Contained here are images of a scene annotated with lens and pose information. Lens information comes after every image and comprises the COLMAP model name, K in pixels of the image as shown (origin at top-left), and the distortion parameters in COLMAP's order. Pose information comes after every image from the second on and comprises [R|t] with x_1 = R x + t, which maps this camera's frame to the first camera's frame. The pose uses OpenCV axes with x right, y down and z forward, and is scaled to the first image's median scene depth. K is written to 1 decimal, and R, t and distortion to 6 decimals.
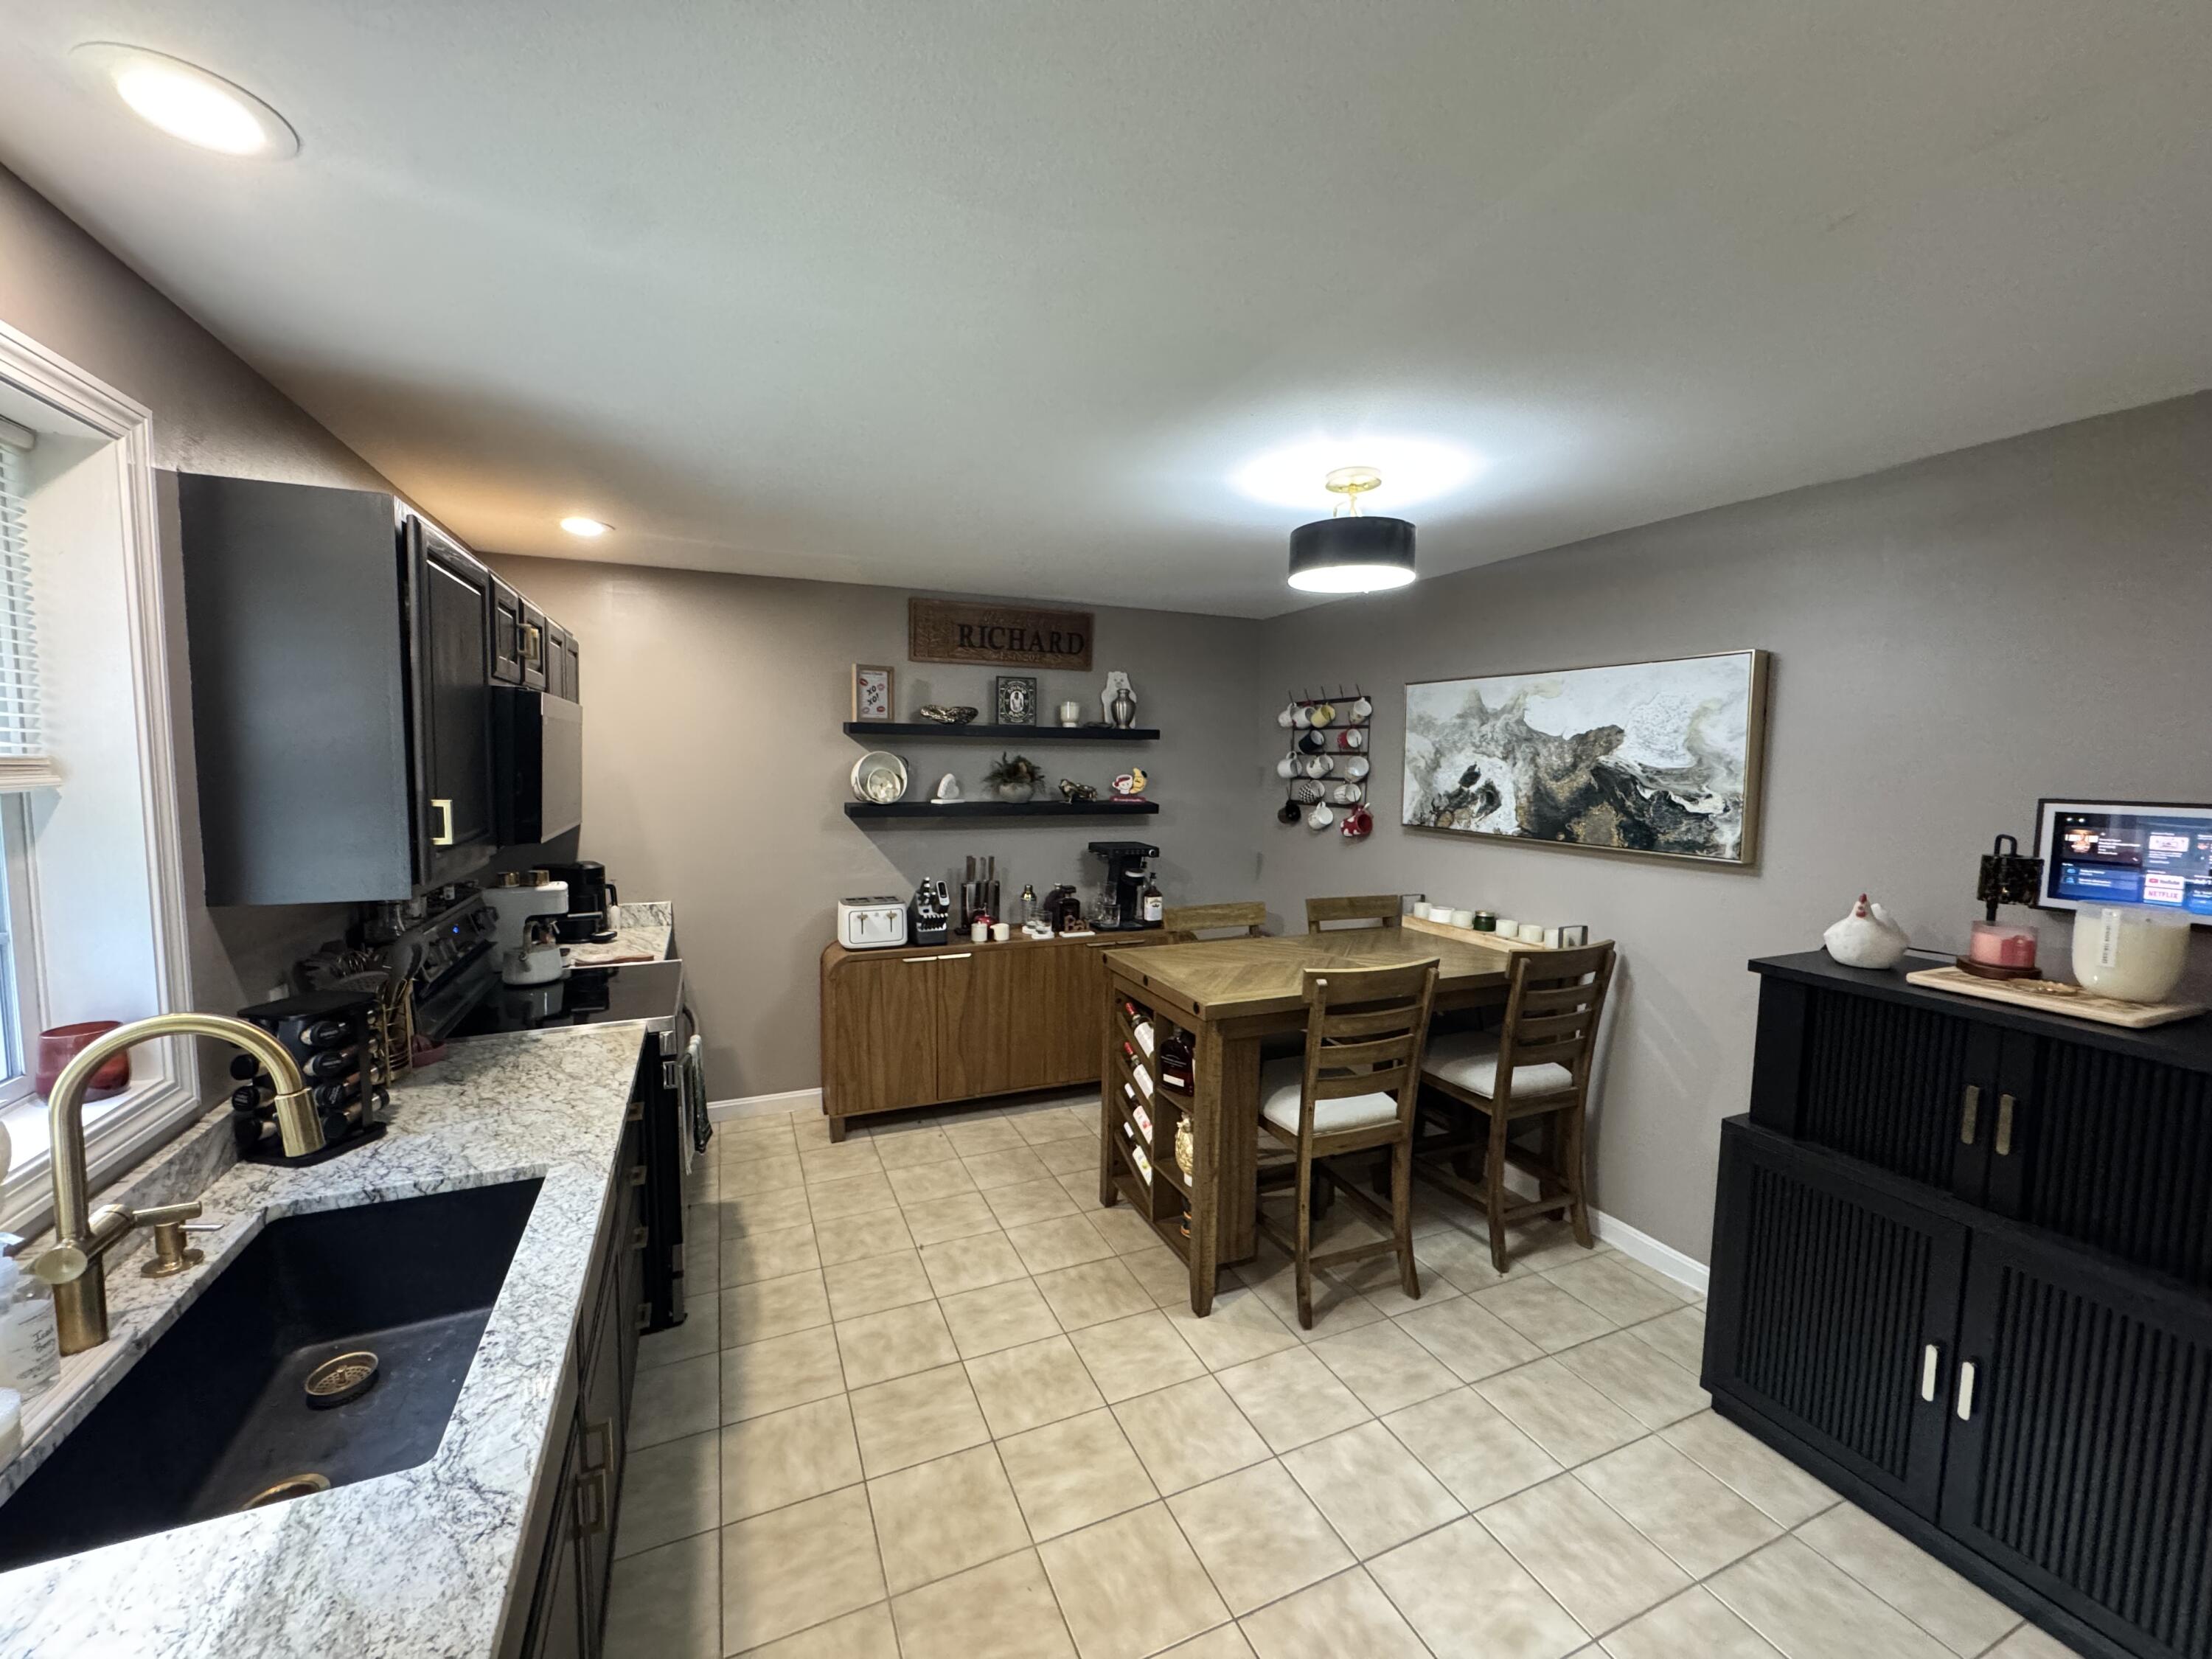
lens RADIAL K [[880.6, 0, 1101.6], [0, 880.6, 829.8], [0, 0, 1]] dist [-0.004076, -0.000090]
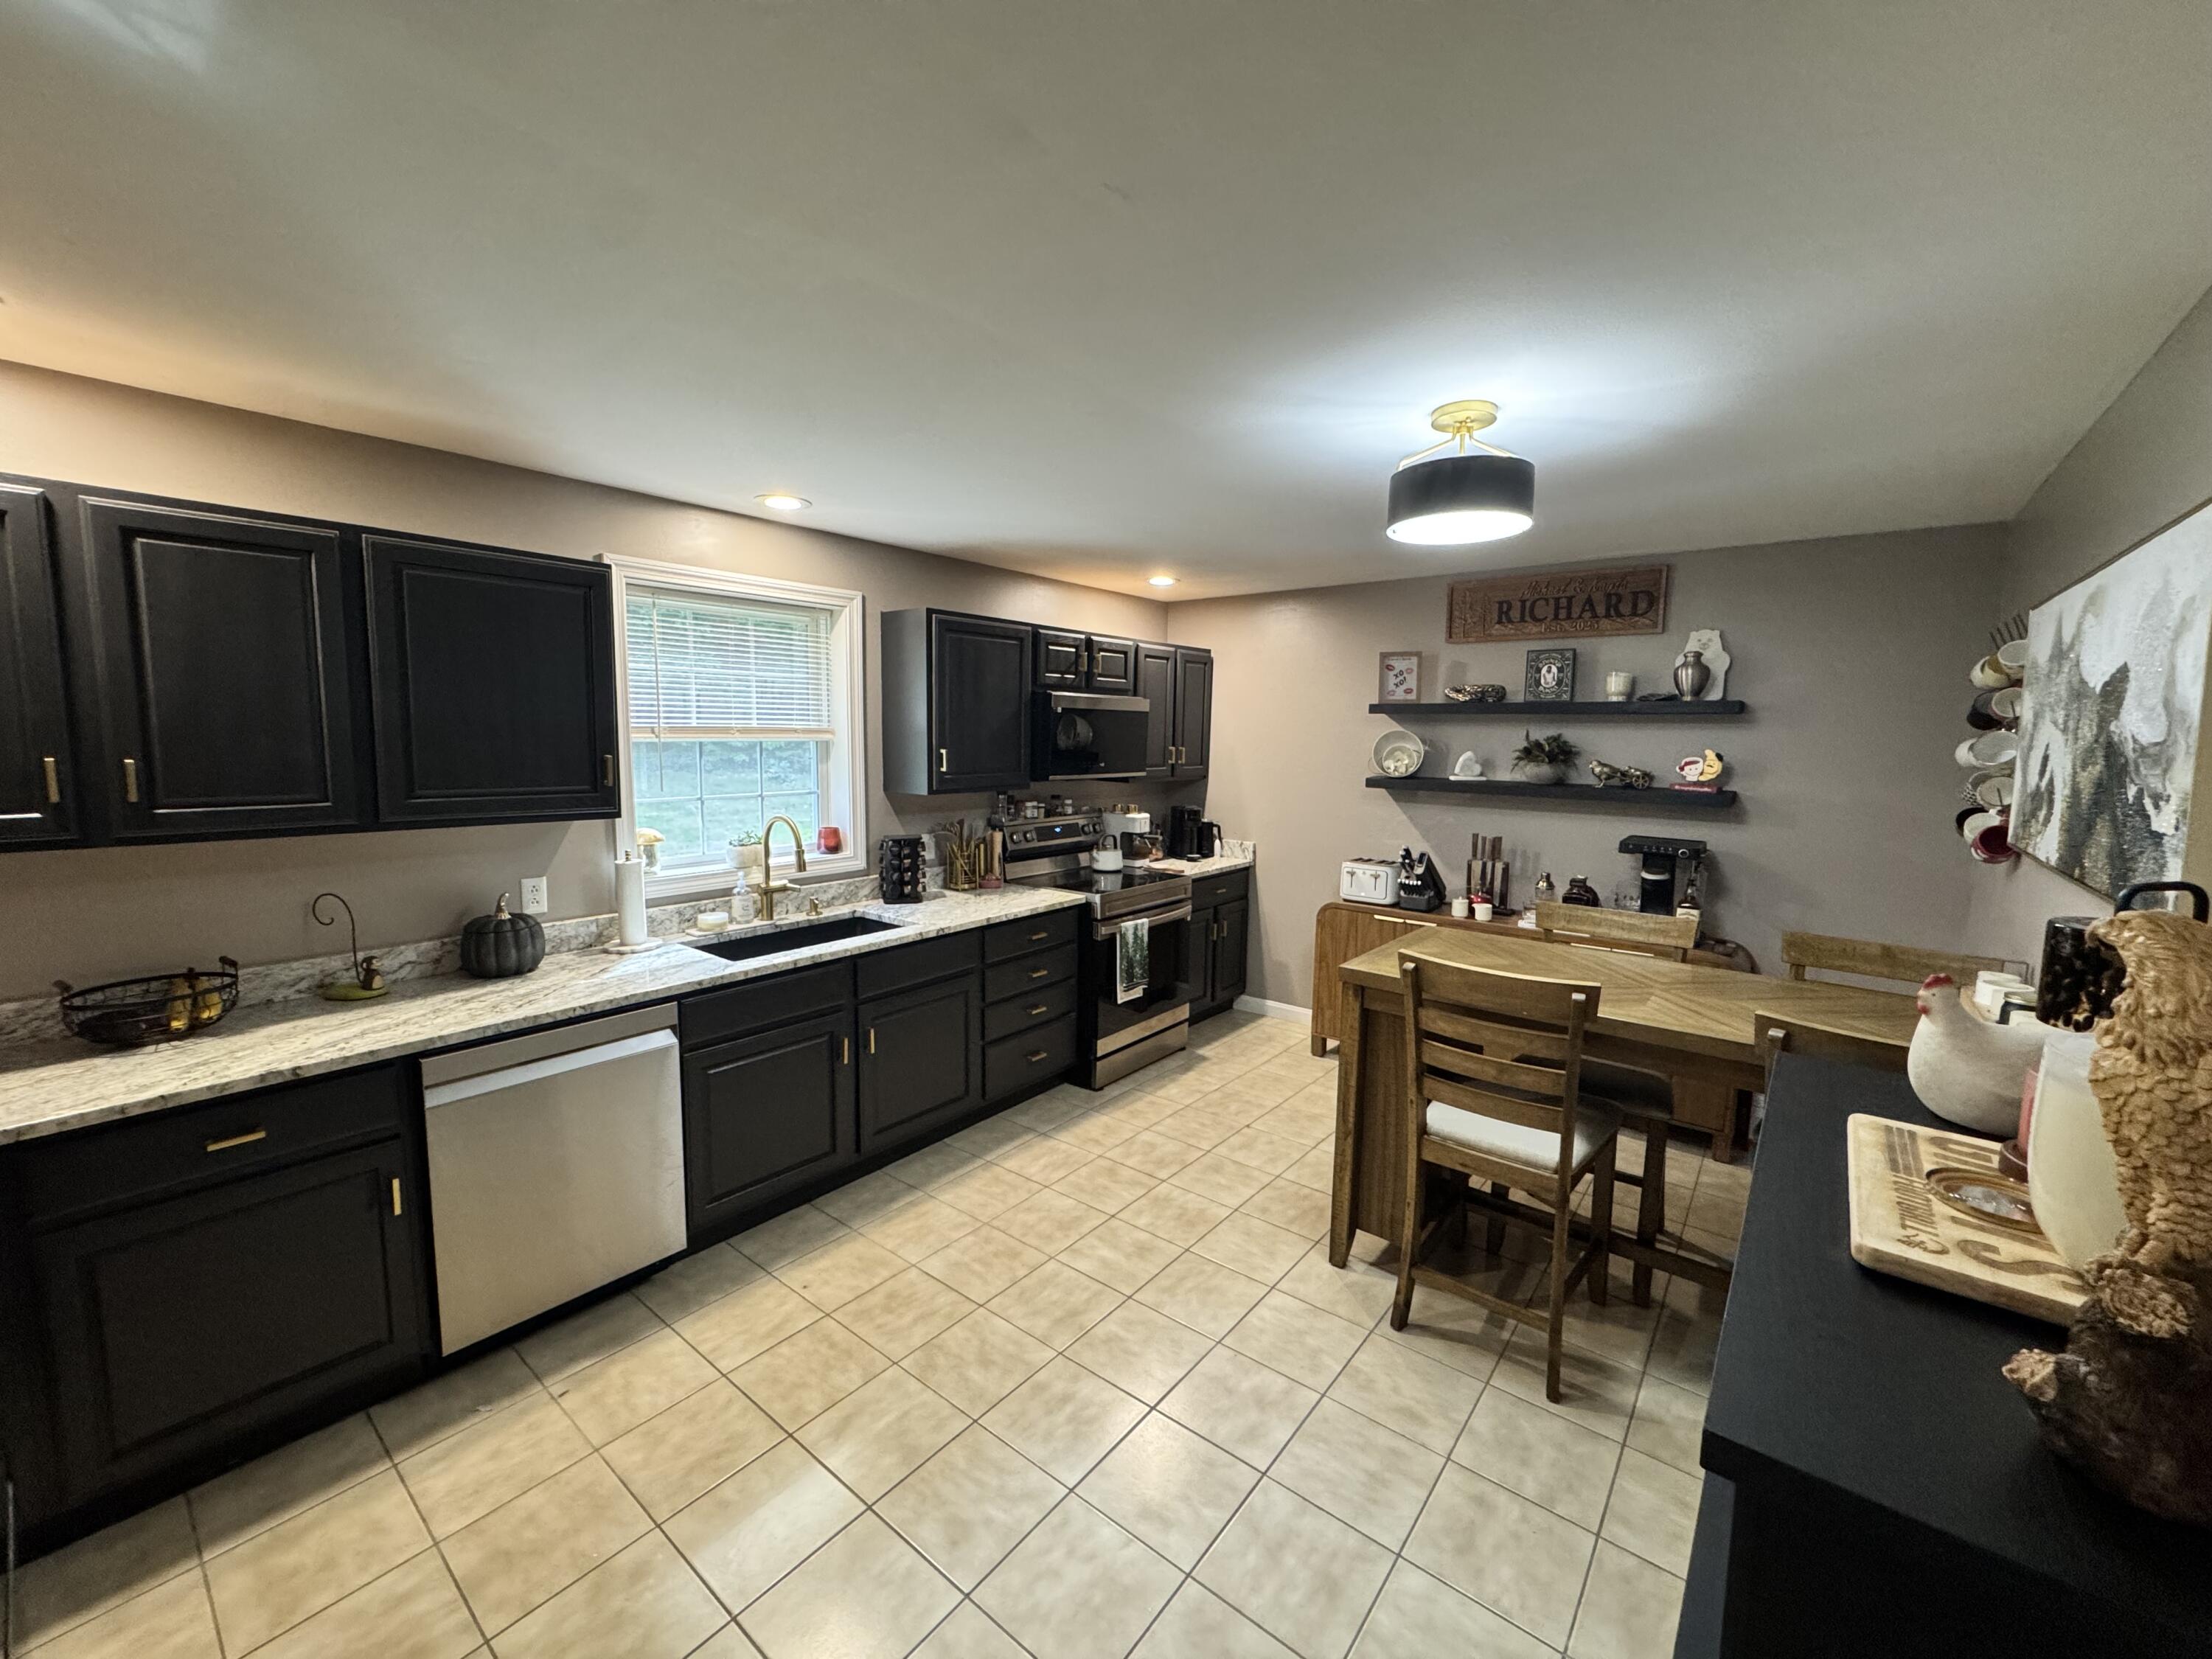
lens RADIAL K [[880.3, 0, 1102.3], [0, 880.3, 824.3], [0, 0, 1]] dist [-0.002036, 0.000409]
pose [[0.463507, 0.088169, -0.881696, 0.536392], [-0.081493, 0.995062, 0.056664, -0.002656], [0.882338, 0.045588, 0.468403, 0.152130]]
